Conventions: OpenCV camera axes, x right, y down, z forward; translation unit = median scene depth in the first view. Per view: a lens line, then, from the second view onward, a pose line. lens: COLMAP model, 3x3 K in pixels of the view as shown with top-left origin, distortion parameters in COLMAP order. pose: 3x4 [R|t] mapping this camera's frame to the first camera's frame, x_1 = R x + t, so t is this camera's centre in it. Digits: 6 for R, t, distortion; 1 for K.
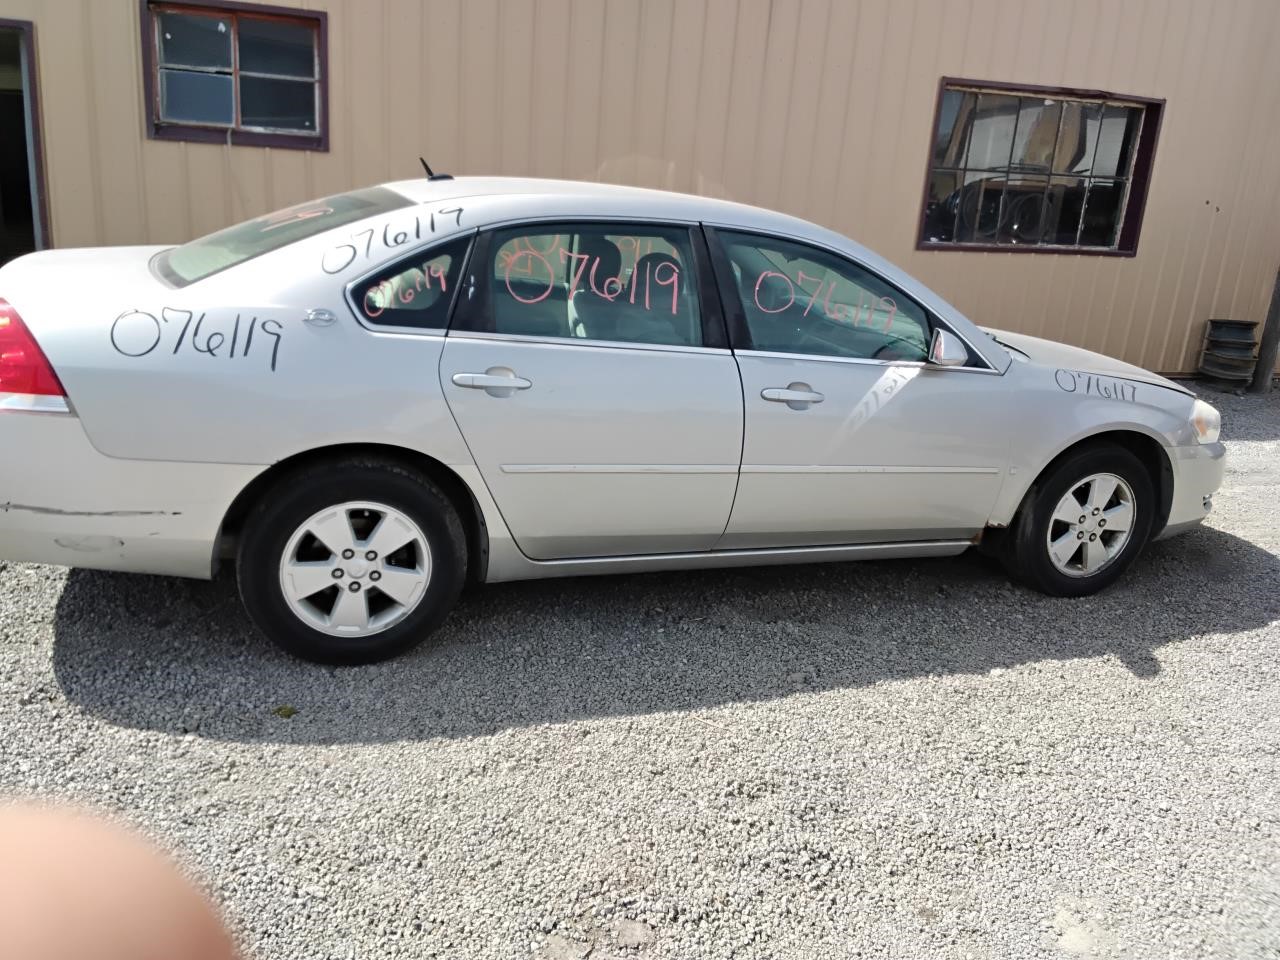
lens RADIAL K [[1013.6, 0, 646.6], [0, 1013.6, 475.4], [0, 0, 1]] dist [0.112794, -0.195038]
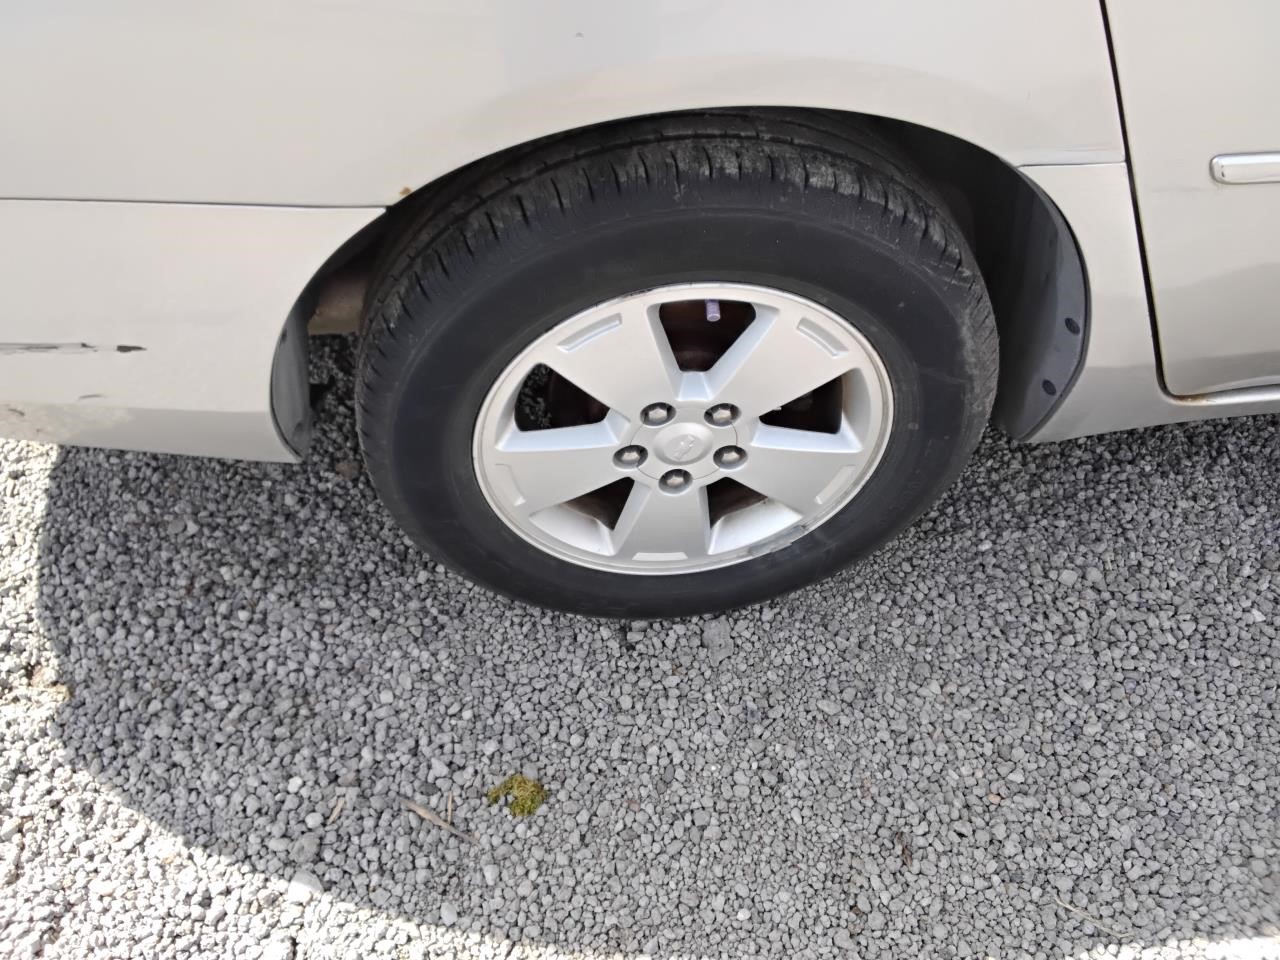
lens RADIAL K [[1013.6, 0, 646.6], [0, 1013.6, 475.4], [0, 0, 1]] dist [0.112794, -0.195038]
pose [[0.969516, 0.113810, -0.216995, -0.220550], [0.021650, 0.842336, 0.538517, -0.087056], [0.244072, -0.526799, 0.814194, 0.716339]]
